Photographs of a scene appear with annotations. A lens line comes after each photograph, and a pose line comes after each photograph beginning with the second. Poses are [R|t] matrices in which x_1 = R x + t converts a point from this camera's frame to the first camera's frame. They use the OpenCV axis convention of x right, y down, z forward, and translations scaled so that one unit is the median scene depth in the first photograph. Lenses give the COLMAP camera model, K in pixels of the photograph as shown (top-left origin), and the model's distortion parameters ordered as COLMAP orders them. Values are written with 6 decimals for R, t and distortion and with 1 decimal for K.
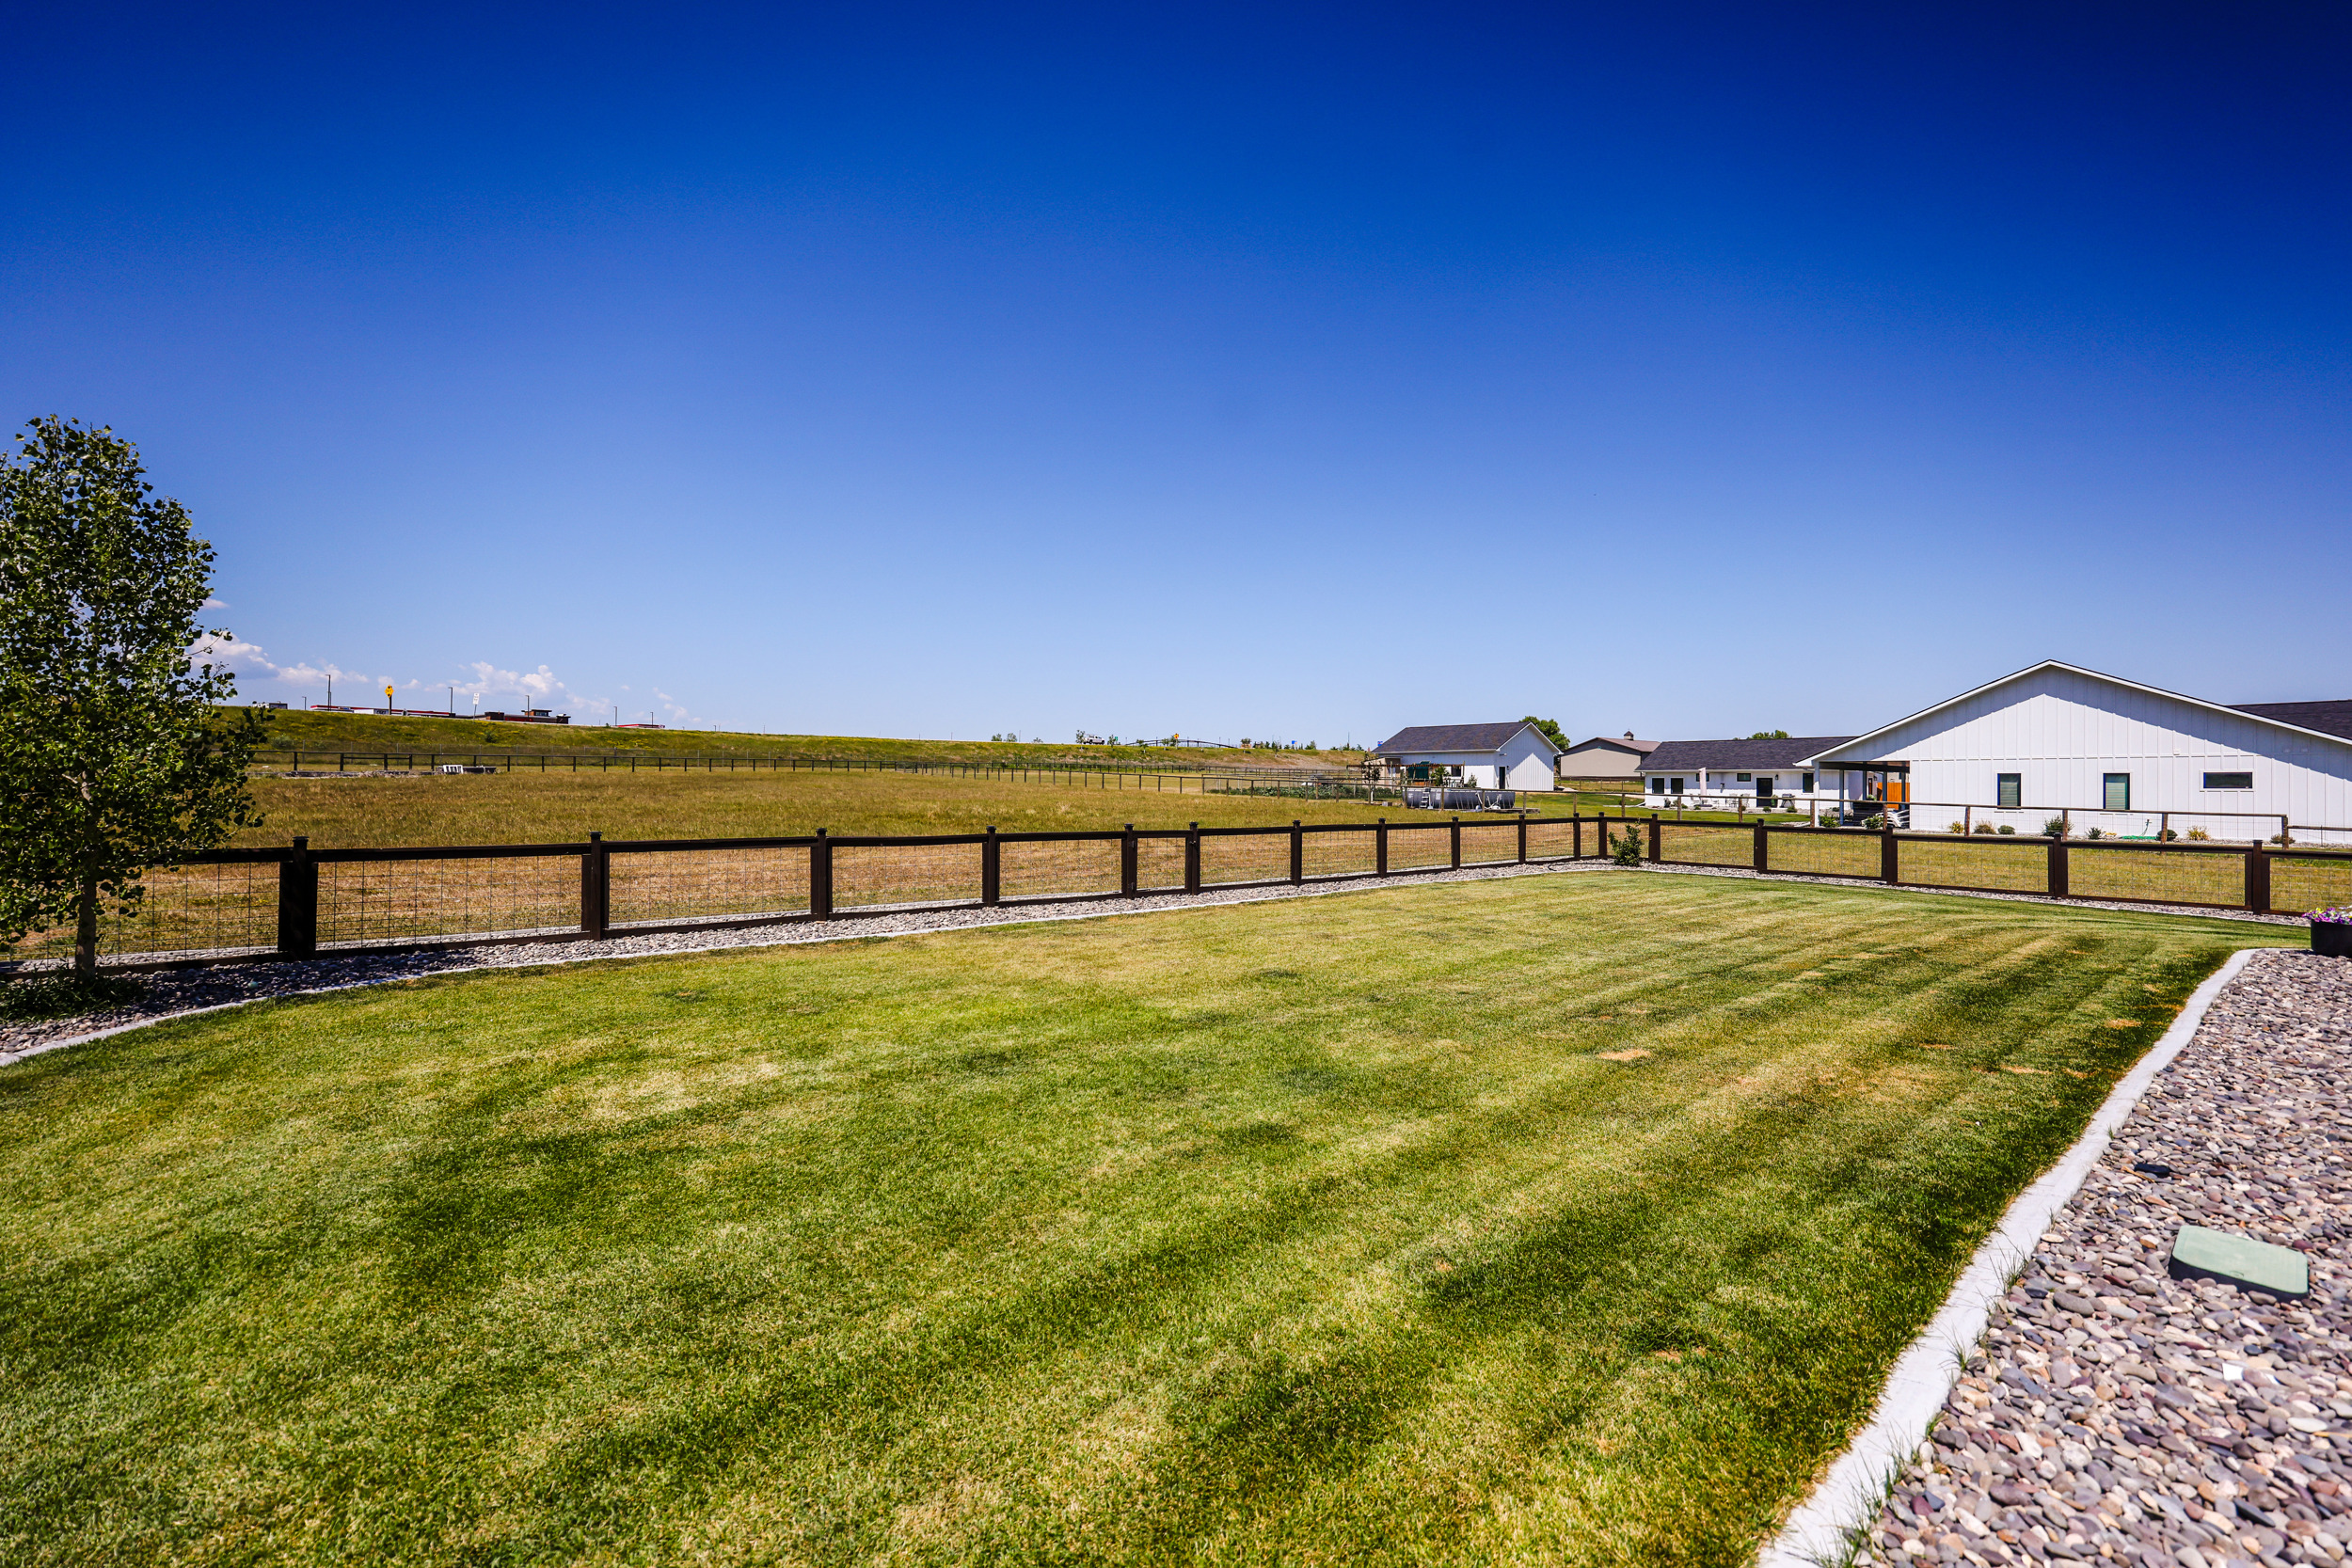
lens RADIAL K [[940.4, 0, 1174.9], [0, 940.4, 784.0], [0, 0, 1]] dist [-0.001787, 0.000497]
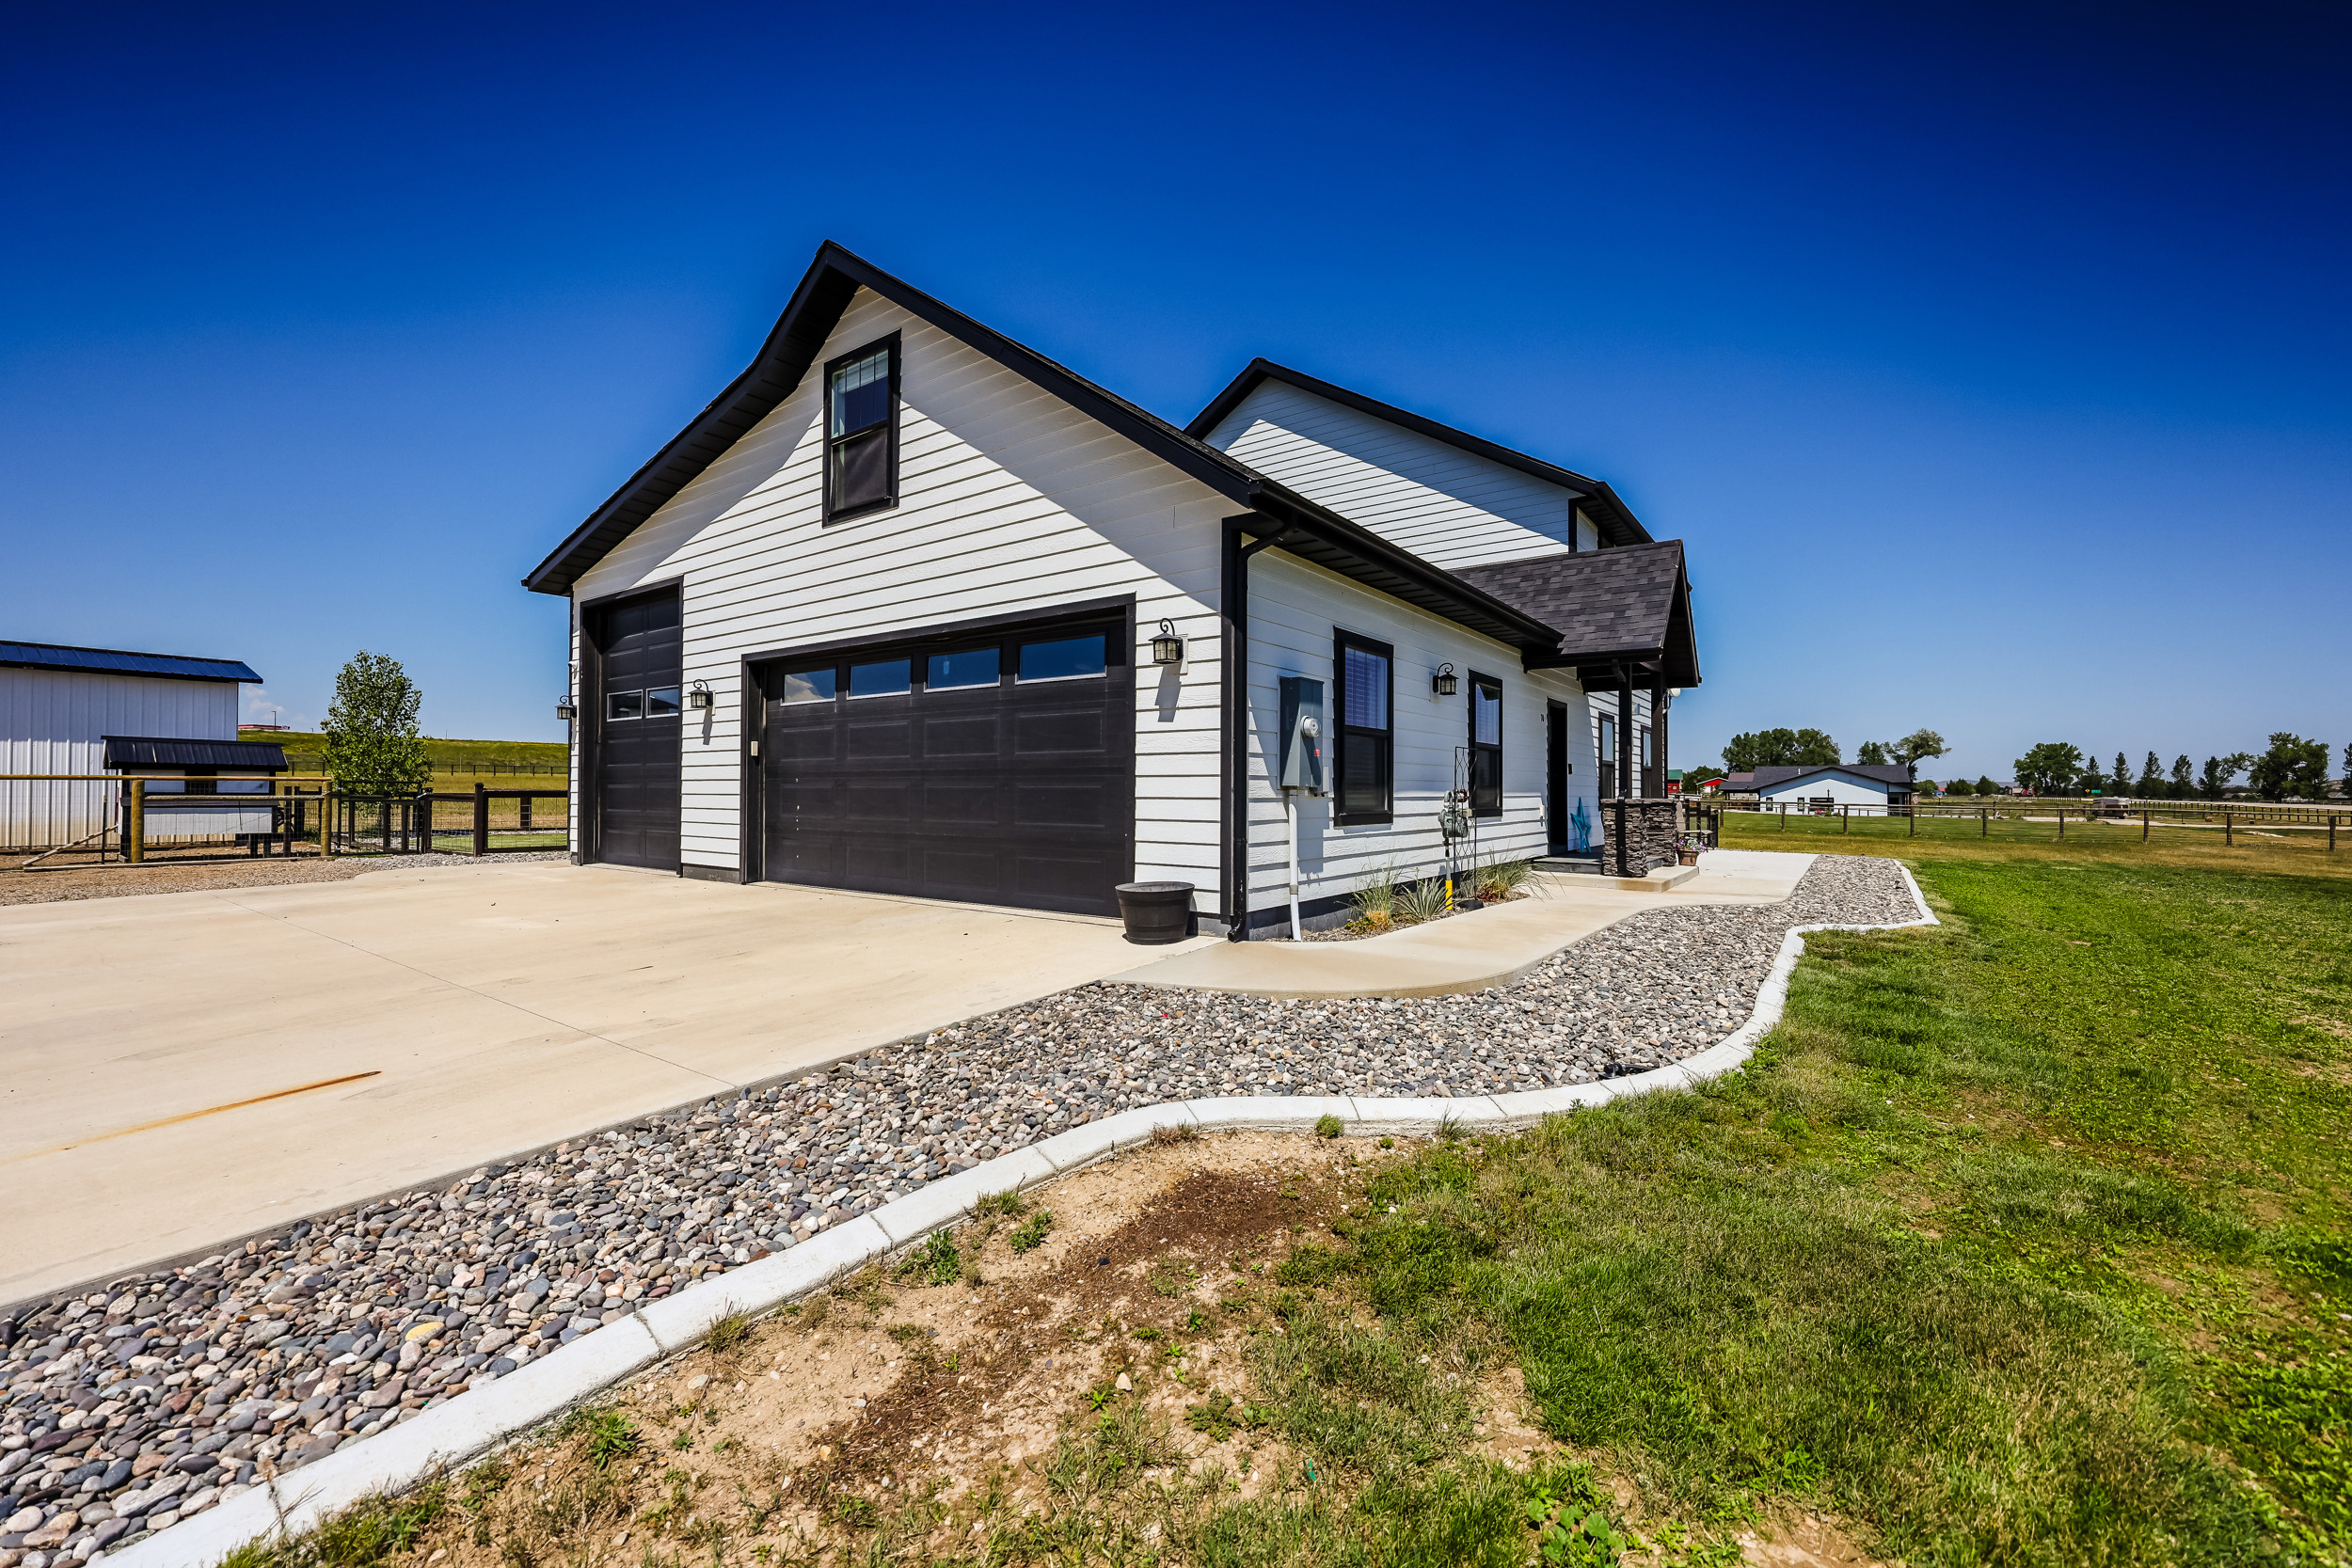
lens RADIAL K [[940.4, 0, 1174.9], [0, 940.4, 784.0], [0, 0, 1]] dist [-0.001787, 0.000497]
pose [[0.962822, -0.002762, 0.270123, 0.105982], [0.004610, 0.999970, -0.006206, 0.017456], [-0.270097, 0.007220, 0.962806, -0.526851]]
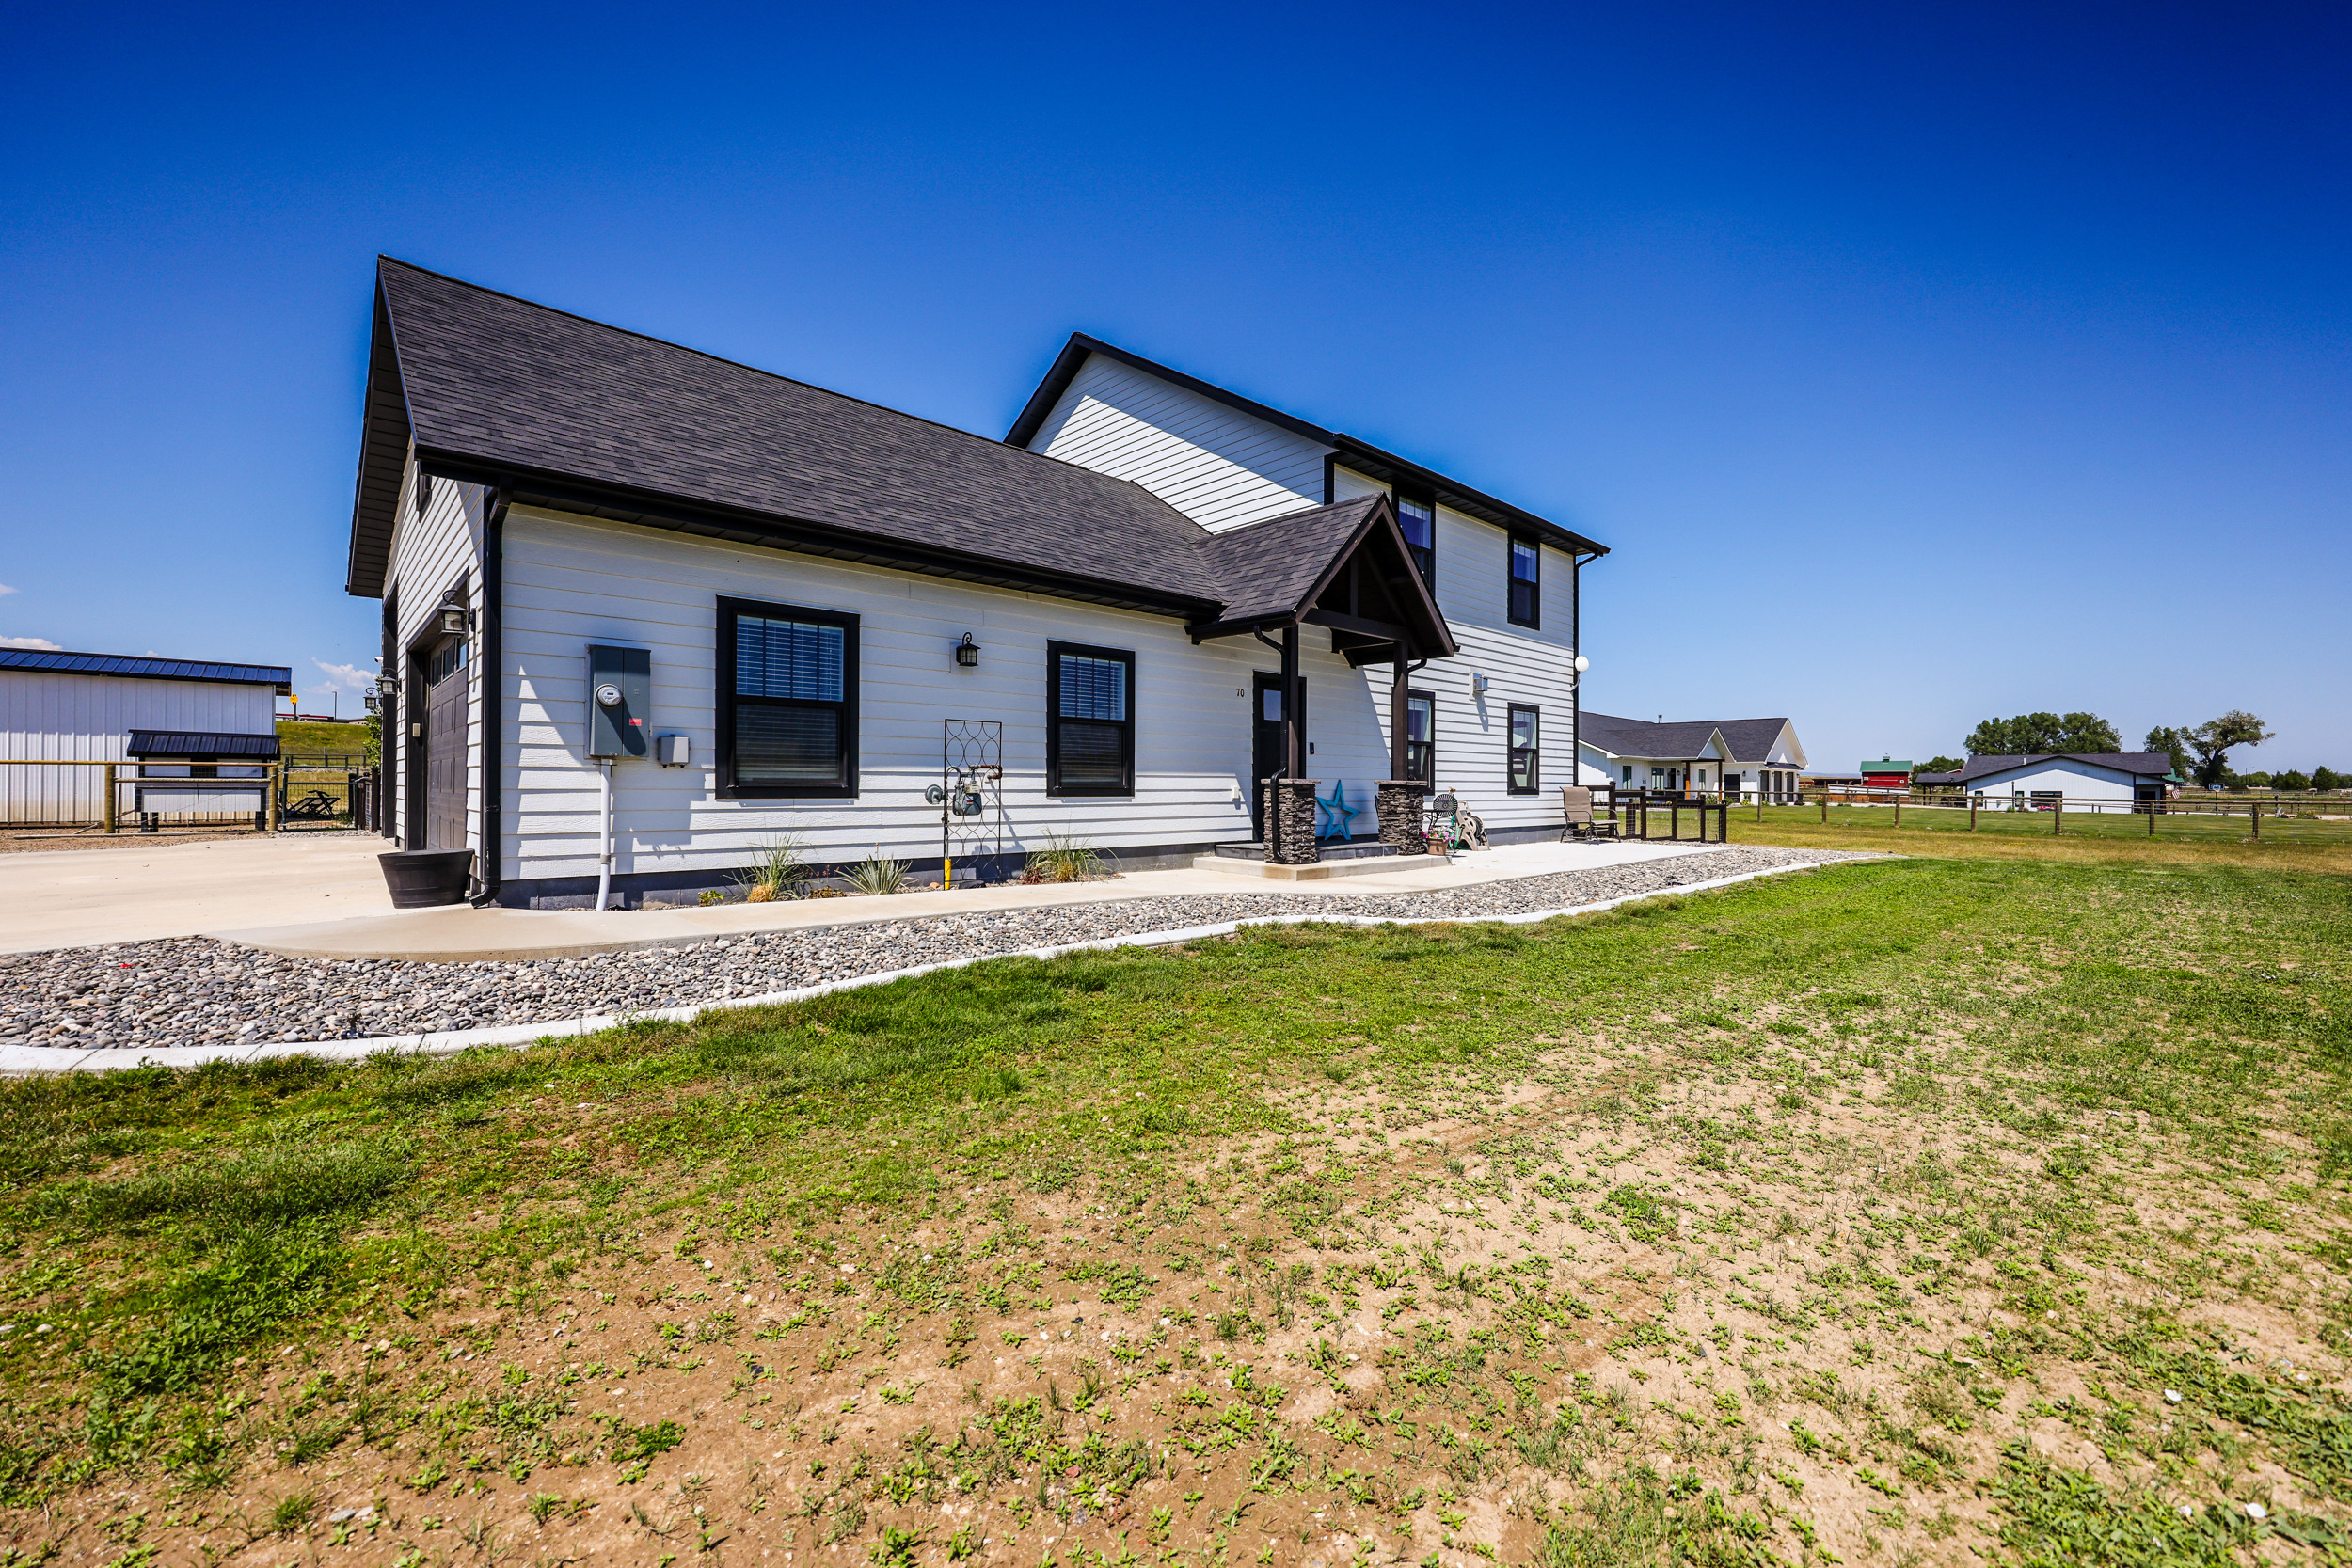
lens RADIAL K [[940.4, 0, 1174.9], [0, 940.4, 784.0], [0, 0, 1]] dist [-0.001787, 0.000497]
pose [[0.995750, -0.003689, 0.092019, 0.274462], [0.003709, 0.999993, -0.000046, 0.022784], [-0.092018, 0.000387, 0.995757, -0.548788]]
